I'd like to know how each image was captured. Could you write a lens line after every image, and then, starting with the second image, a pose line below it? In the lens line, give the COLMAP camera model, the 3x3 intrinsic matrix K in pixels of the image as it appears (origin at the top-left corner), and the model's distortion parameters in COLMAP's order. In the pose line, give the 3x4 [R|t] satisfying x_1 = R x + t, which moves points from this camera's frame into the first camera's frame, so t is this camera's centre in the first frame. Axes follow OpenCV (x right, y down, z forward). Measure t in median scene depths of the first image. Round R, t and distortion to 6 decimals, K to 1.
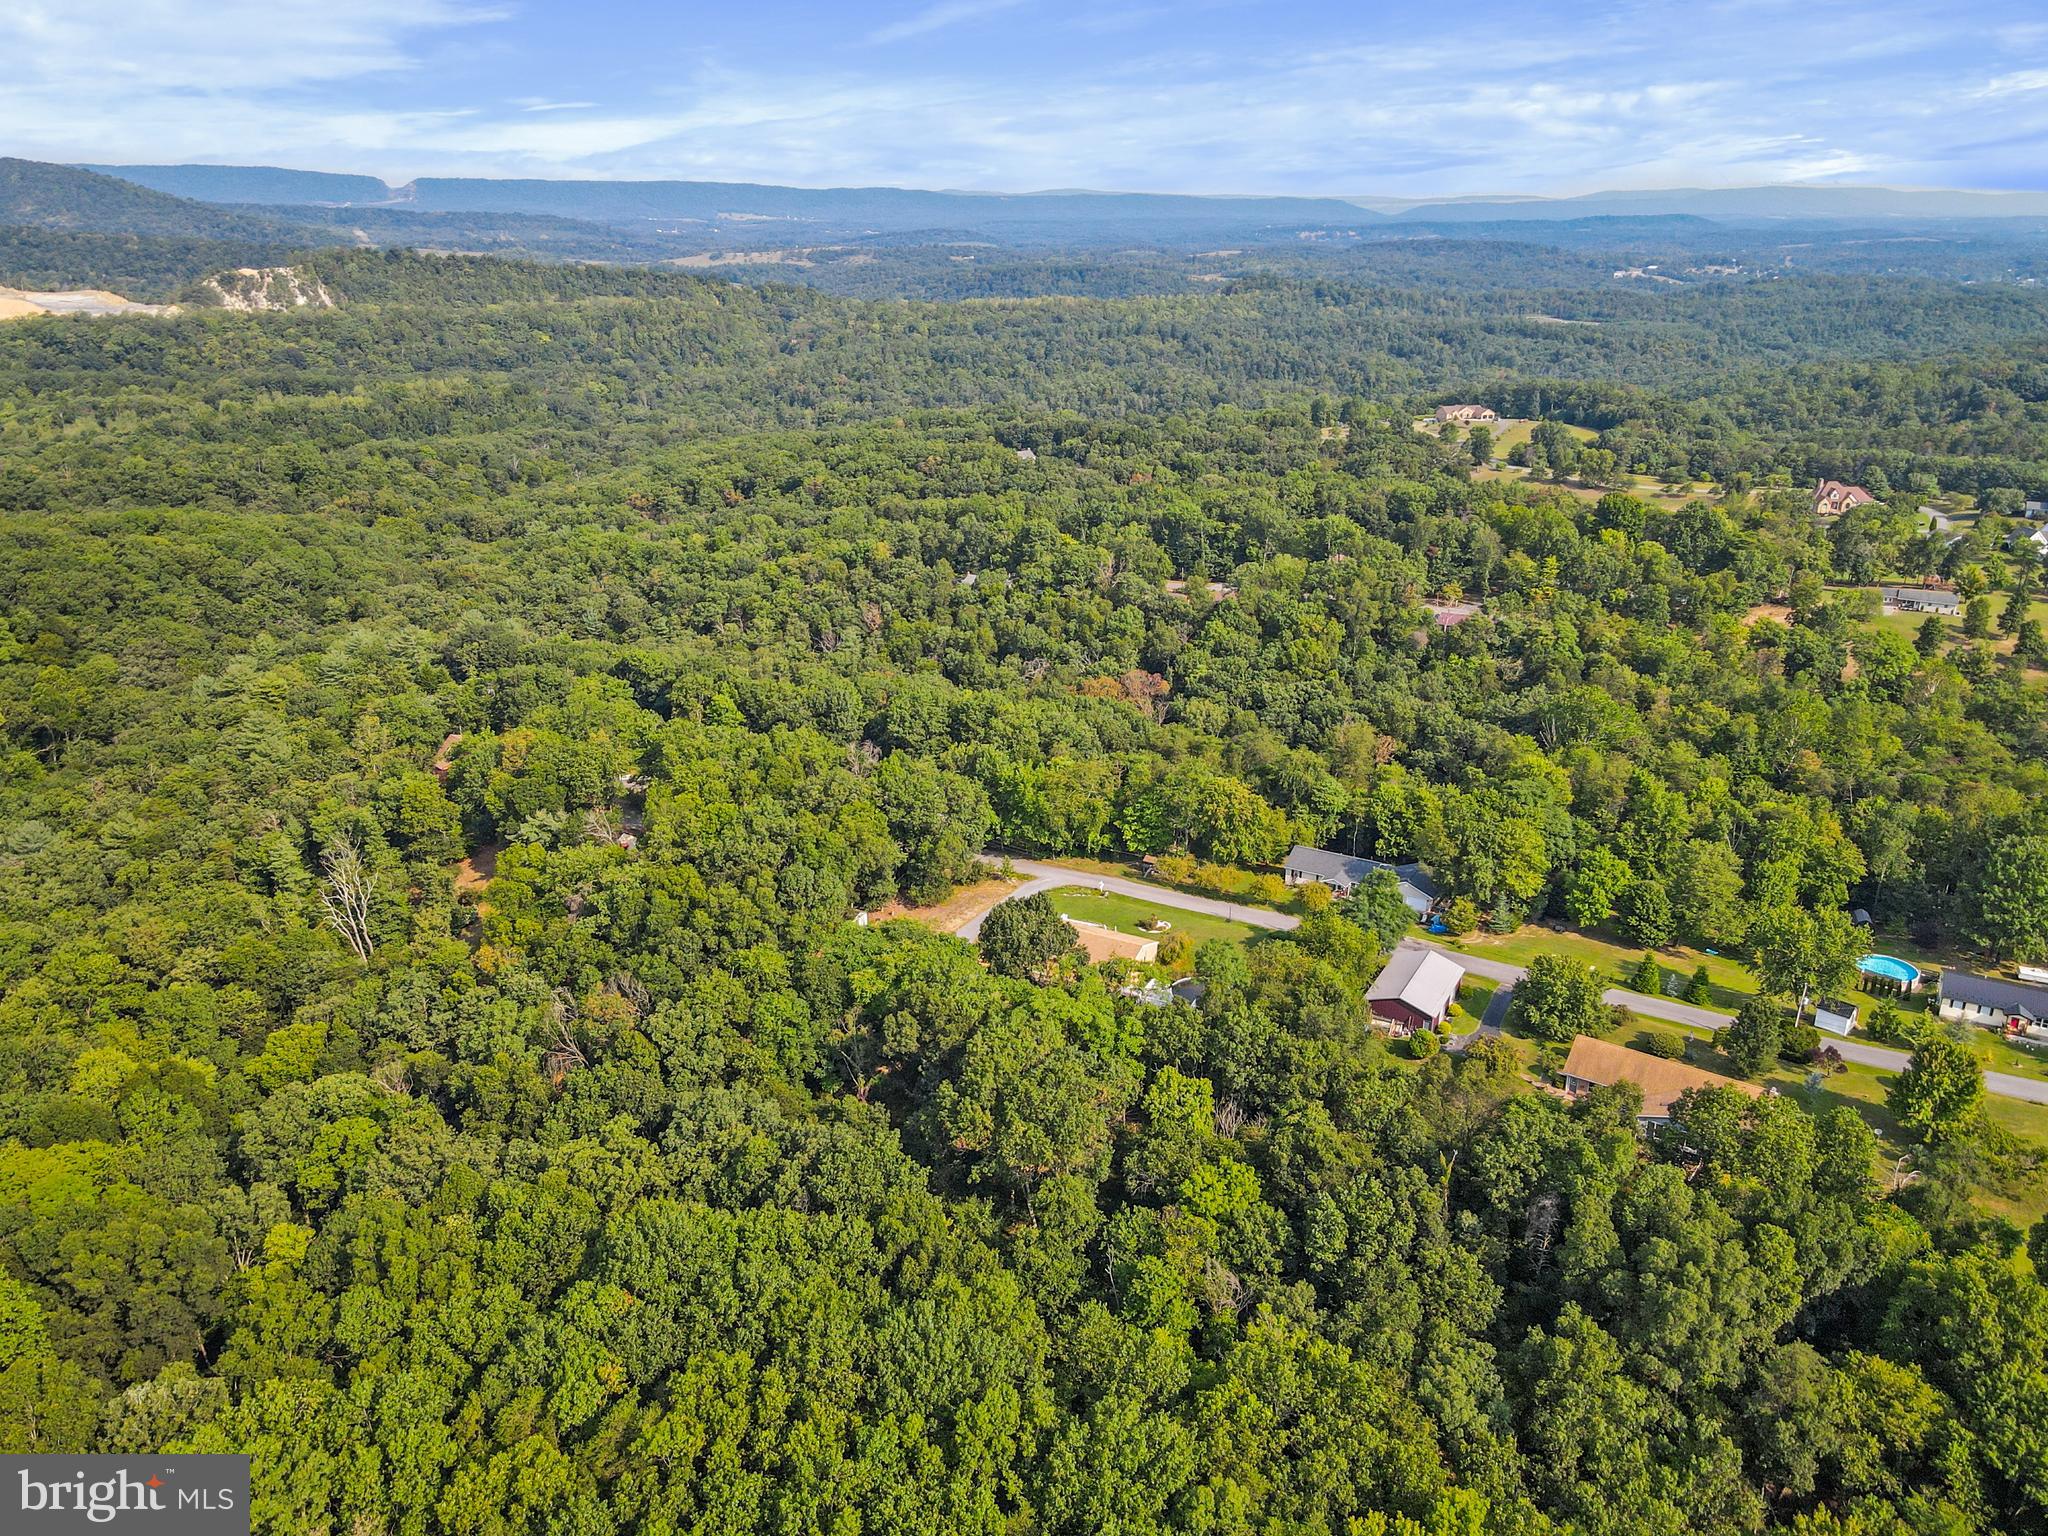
lens RADIAL K [[1510.3, 0, 1022.7], [0, 1510.3, 746.9], [0, 0, 1]] dist [0.022320, 0.009857]
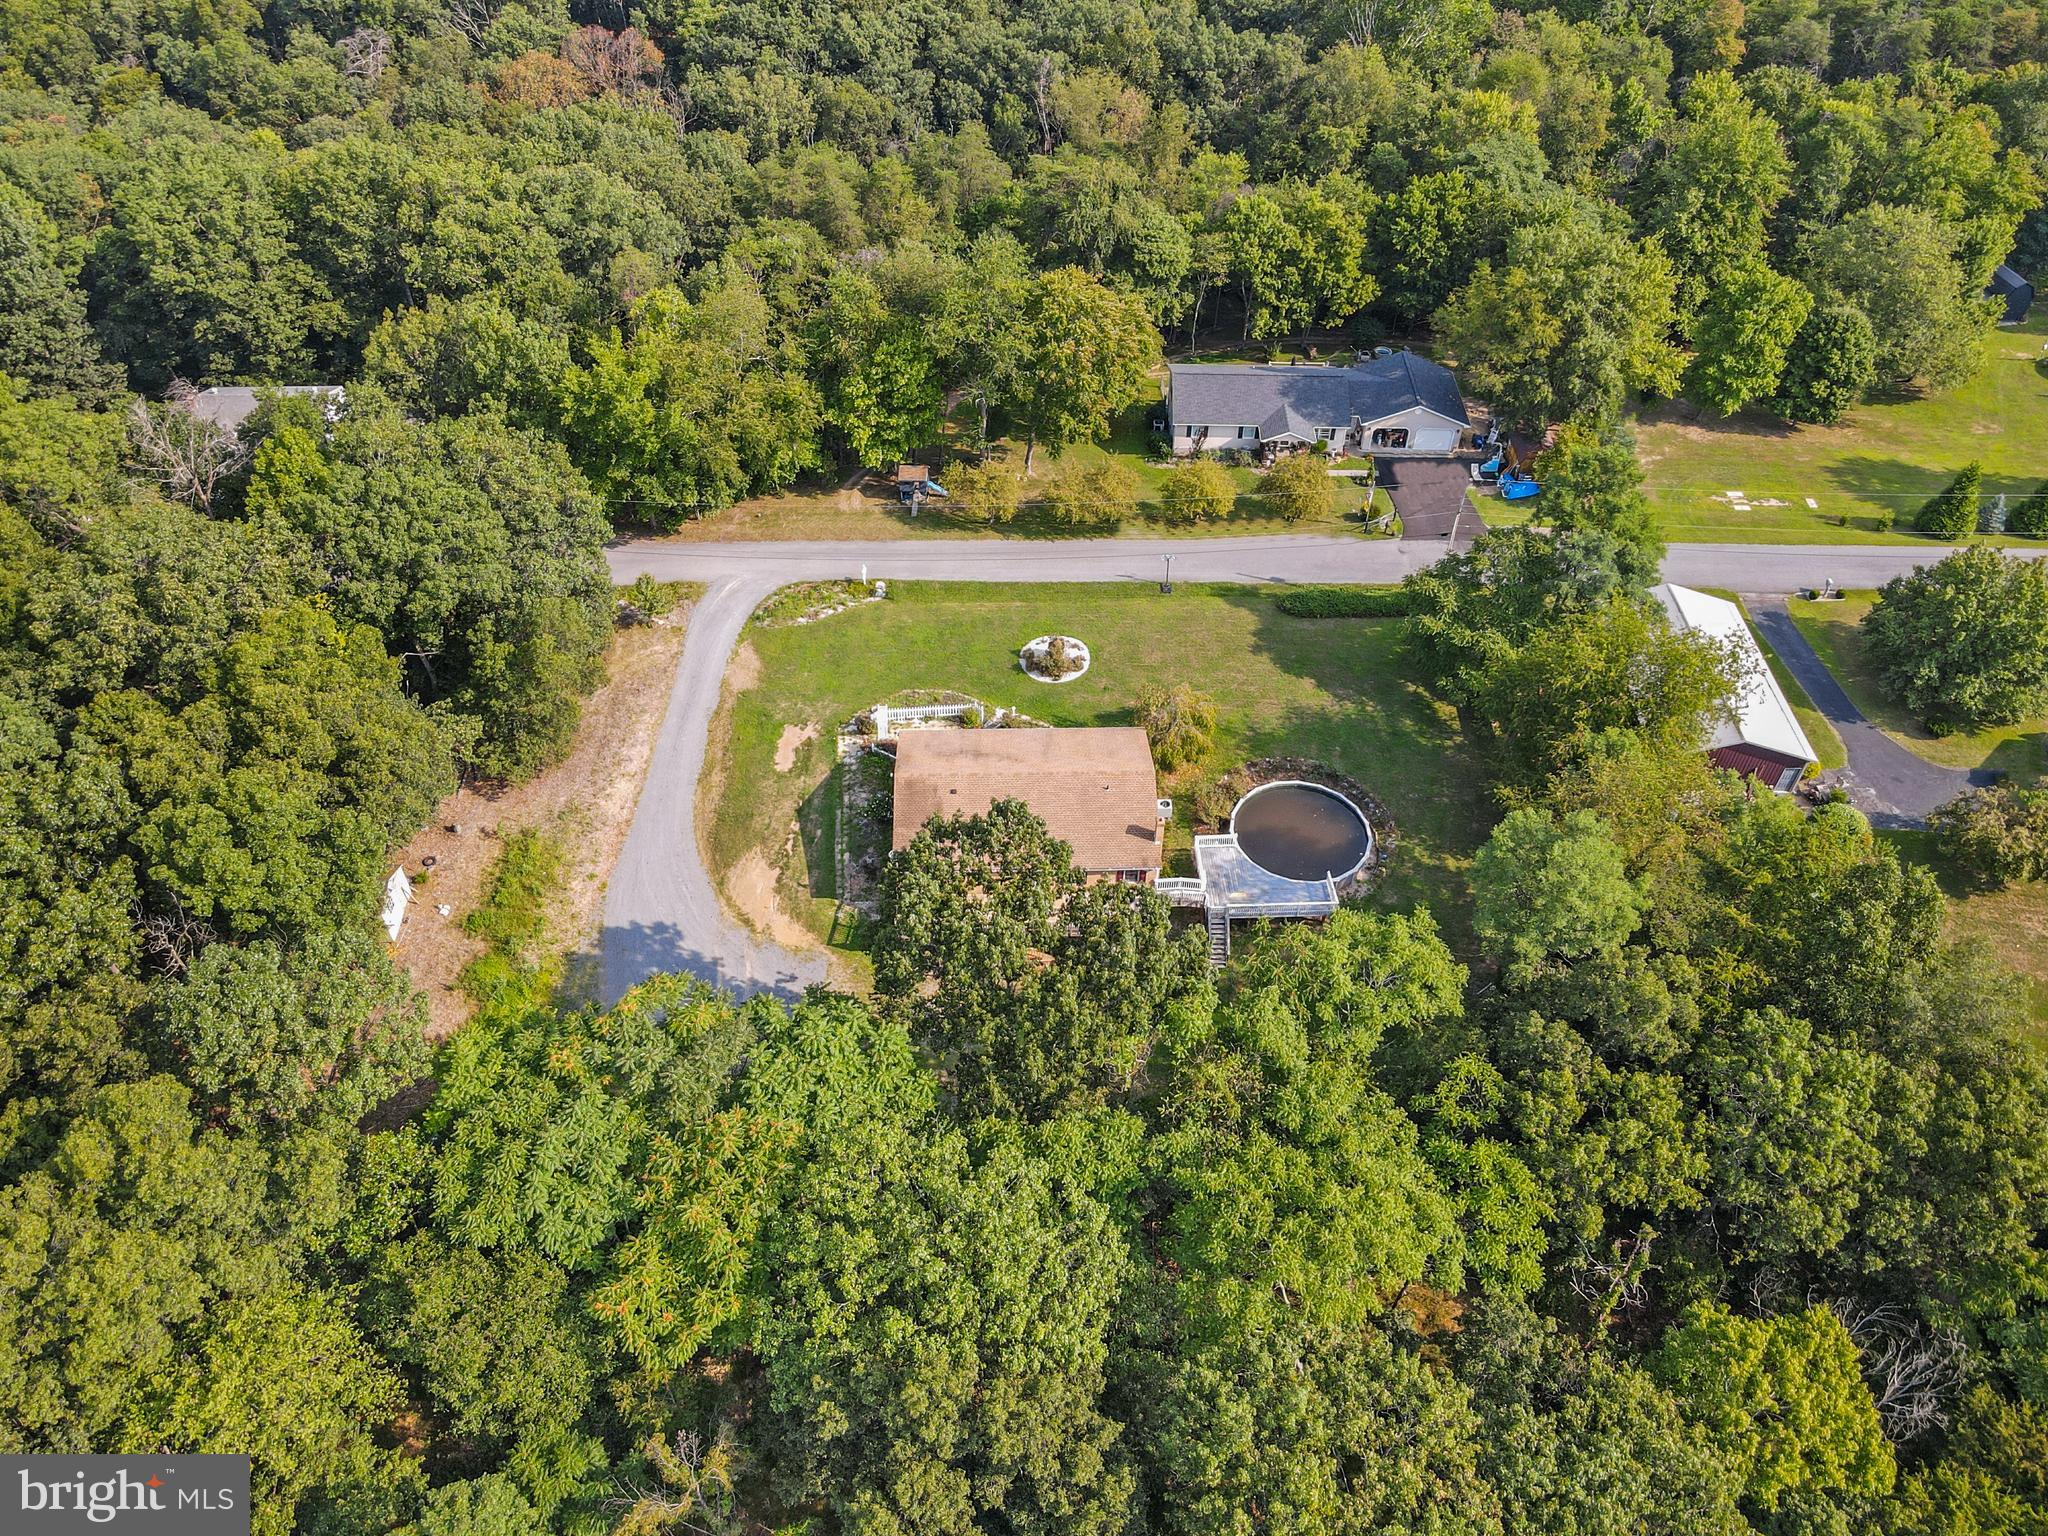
lens RADIAL K [[1510.3, 0, 1022.7], [0, 1510.3, 746.9], [0, 0, 1]] dist [0.022320, 0.009857]
pose [[0.871725, -0.335361, 0.357250, -0.072120], [0.156791, 0.881667, 0.445061, -0.048070], [-0.464232, -0.331958, 0.821153, 0.480341]]
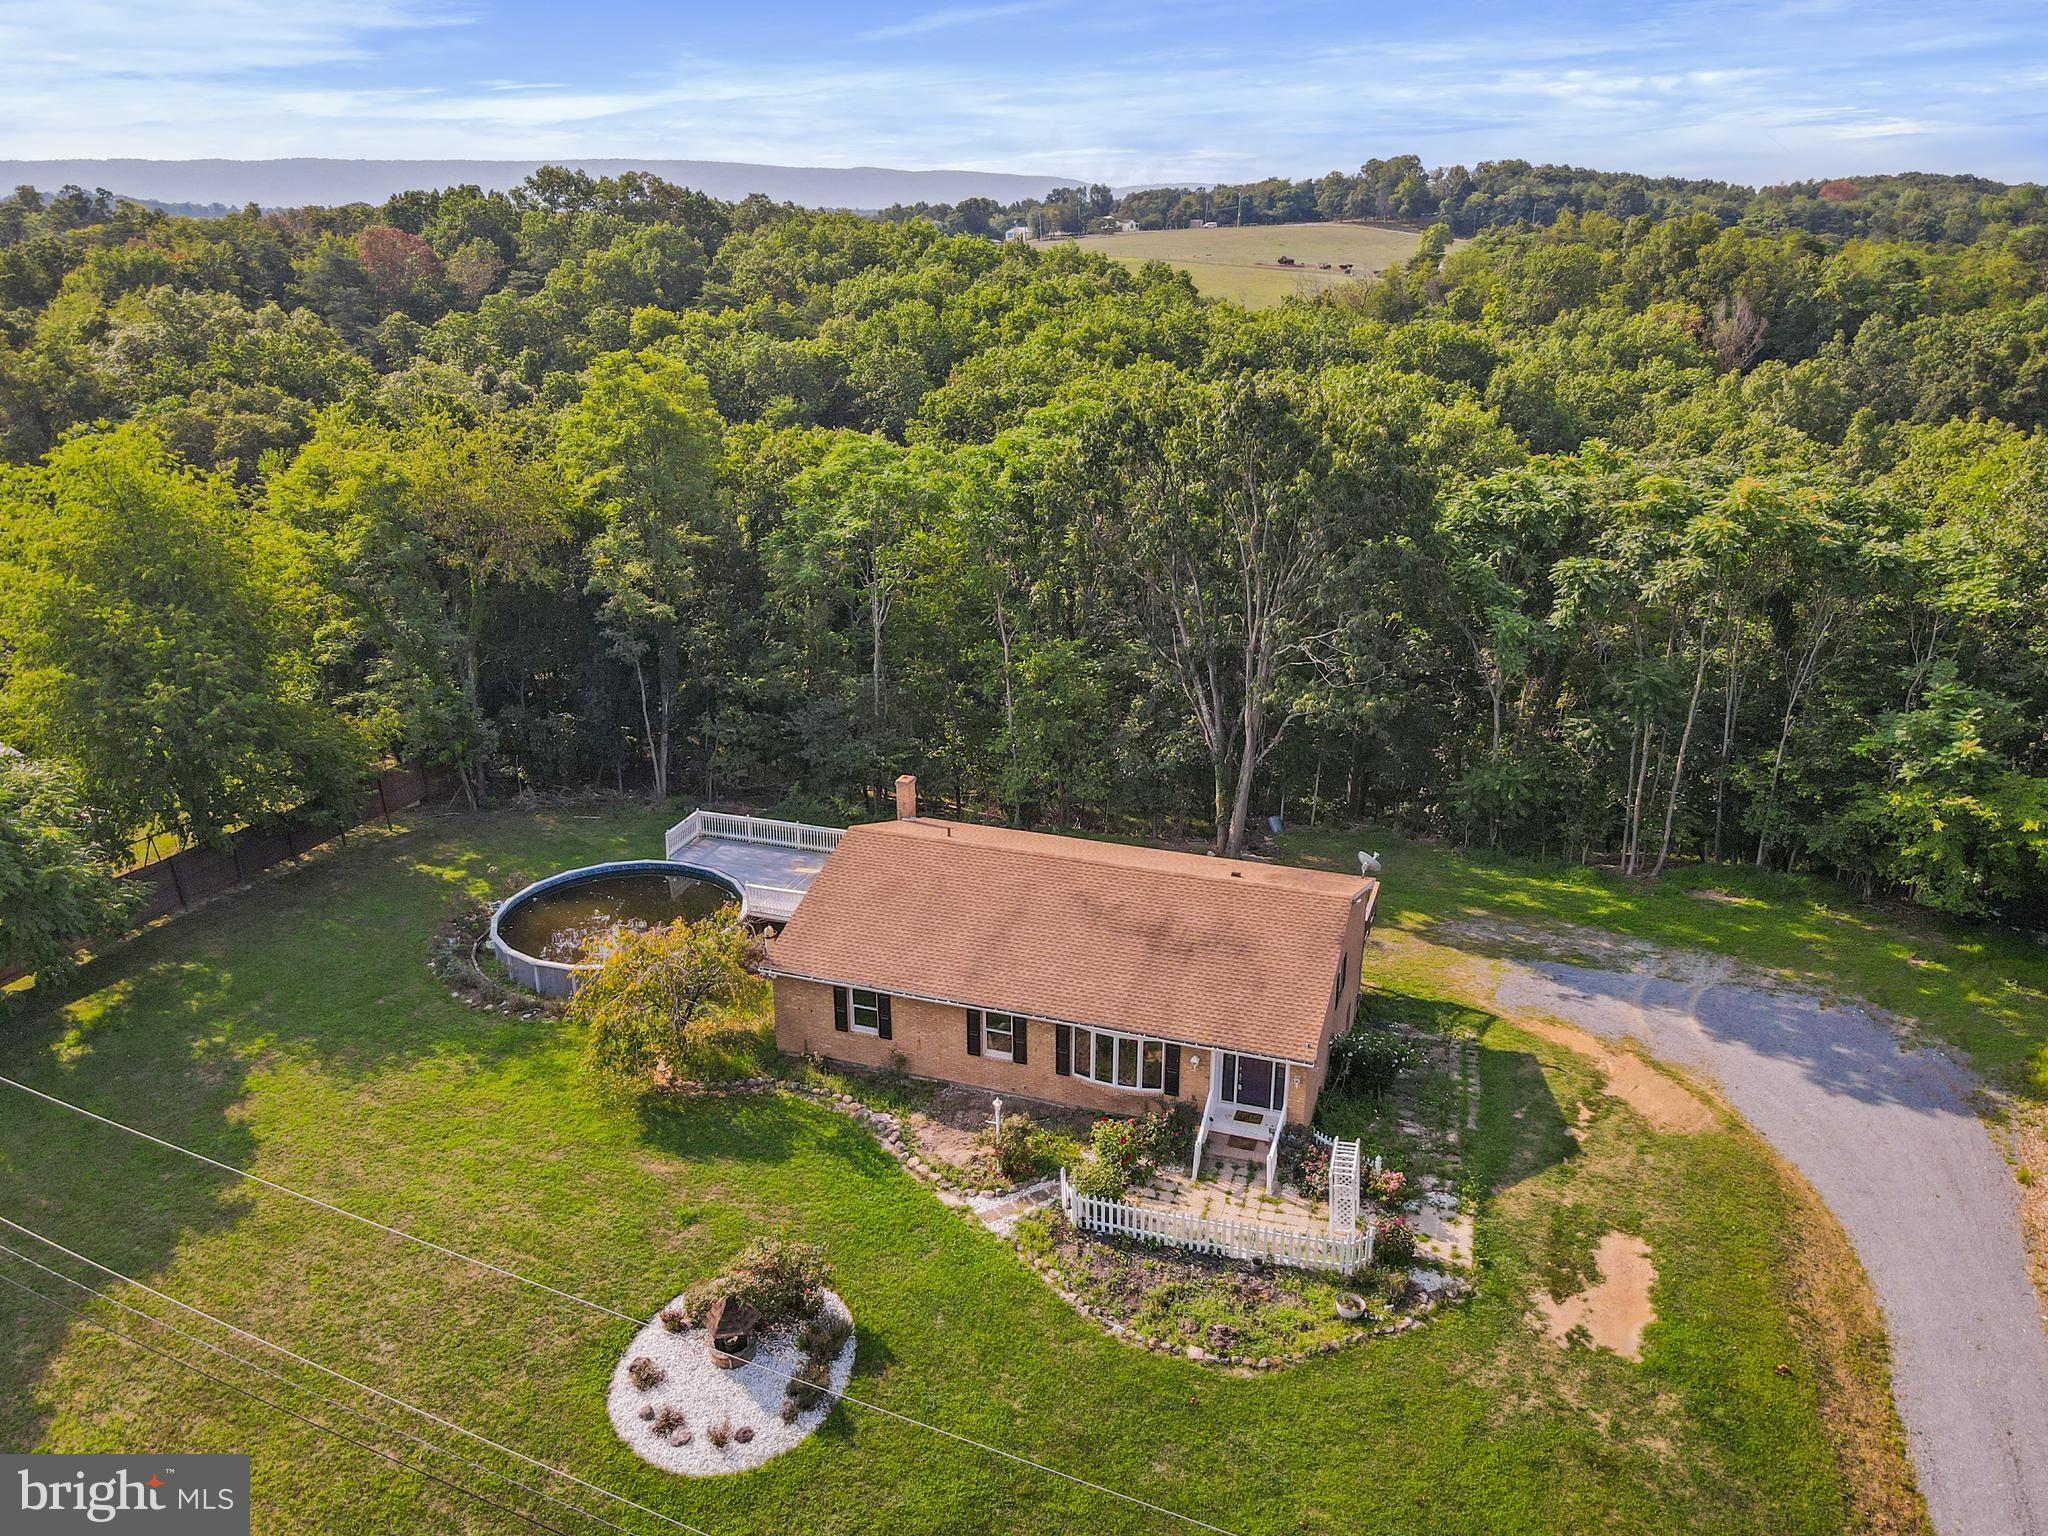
lens RADIAL K [[1496.6, 0, 1024.0], [0, 1496.6, 768.0], [0, 0, 1]] dist [0.017893, 0.007447]
pose [[-0.990048, 0.055732, -0.129225, 0.058396], [-0.039614, 0.770749, 0.635906, -0.010518], [0.135040, 0.634697, -0.760871, 0.830578]]
